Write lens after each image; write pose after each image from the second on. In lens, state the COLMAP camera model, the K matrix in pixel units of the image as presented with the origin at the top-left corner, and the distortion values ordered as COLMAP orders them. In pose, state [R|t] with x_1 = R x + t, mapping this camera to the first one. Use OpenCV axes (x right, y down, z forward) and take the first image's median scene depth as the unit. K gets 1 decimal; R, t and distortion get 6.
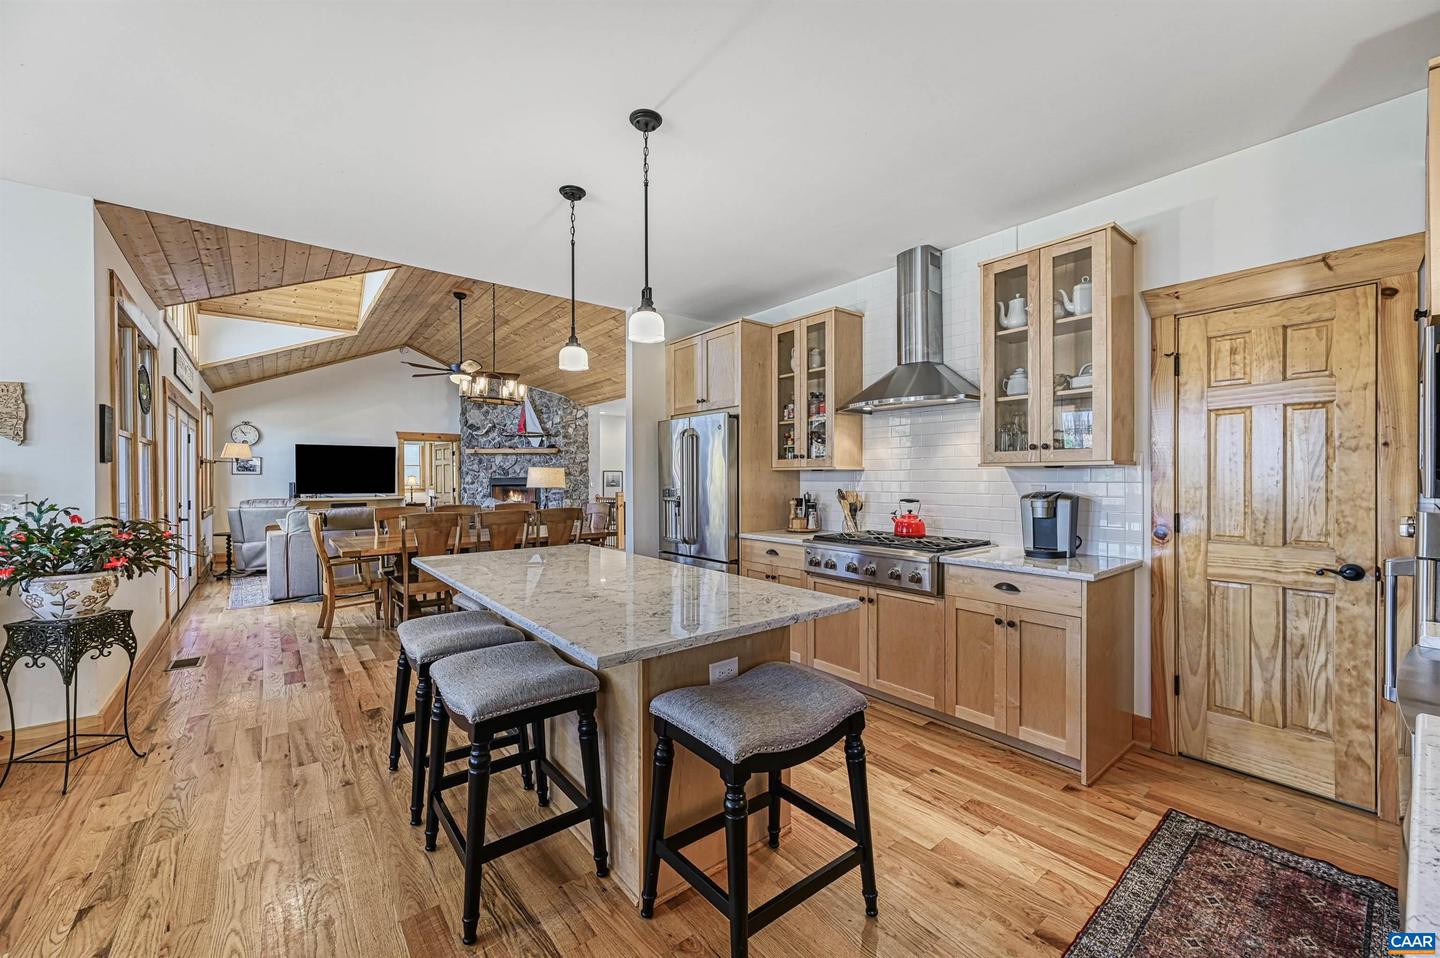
lens RADIAL K [[568.6, 0, 721.6], [0, 568.6, 478.0], [0, 0, 1]] dist [-0.000555, 0.000042]
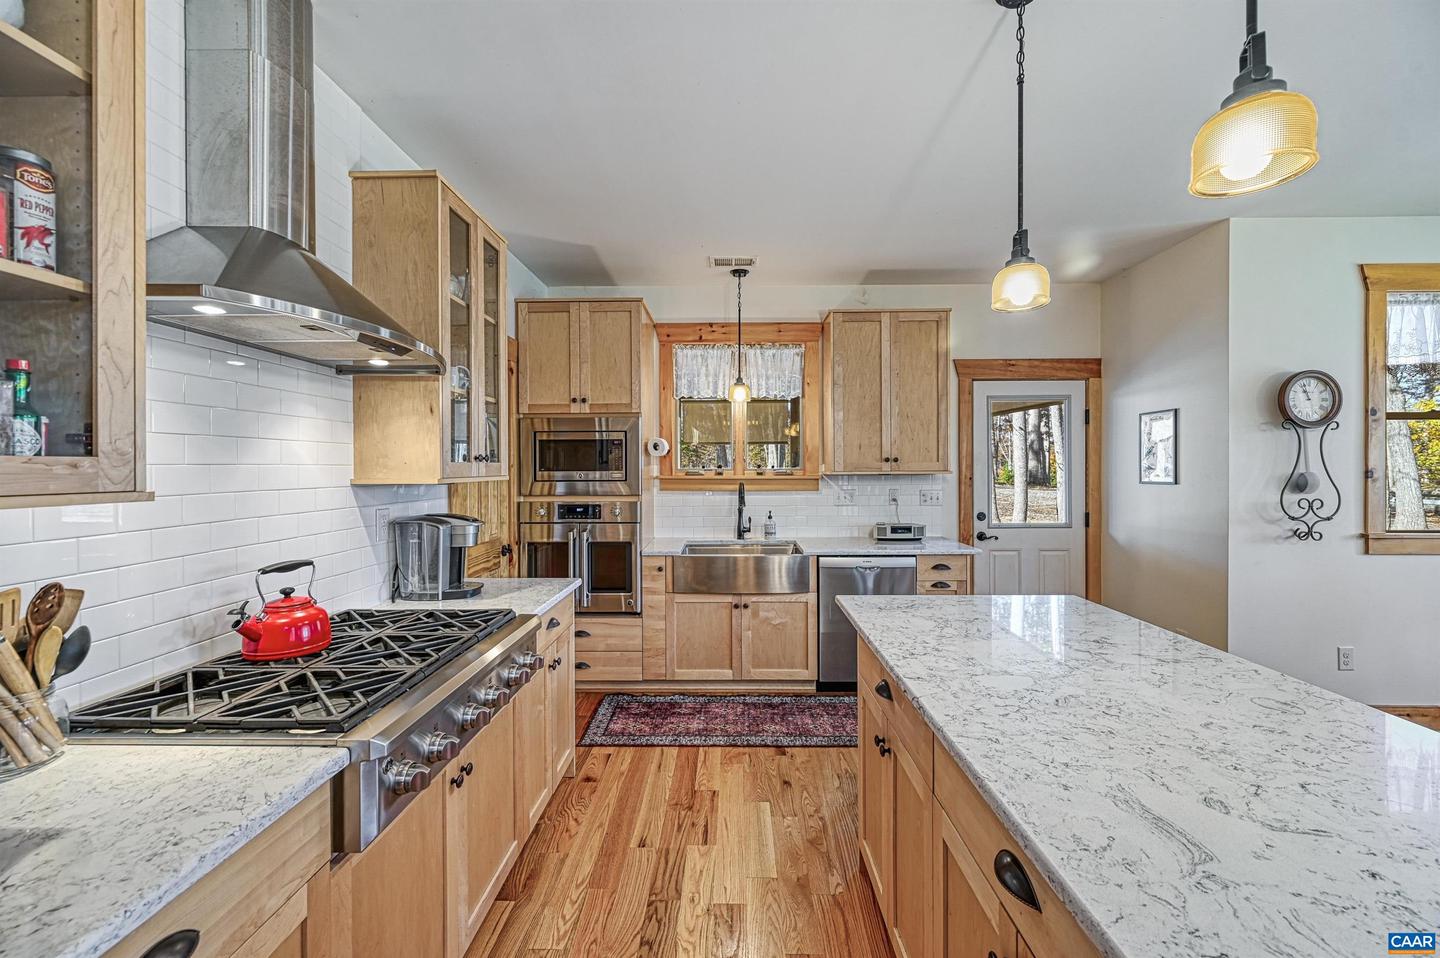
lens RADIAL K [[568.6, 0, 718.5], [0, 568.6, 471.5], [0, 0, 1]] dist [-0.000555, 0.000042]
pose [[-0.763268, 0.005272, 0.646060, -0.212328], [0.008111, 0.999966, 0.001422, -0.032005], [-0.646031, 0.006326, -0.763285, 1.262769]]
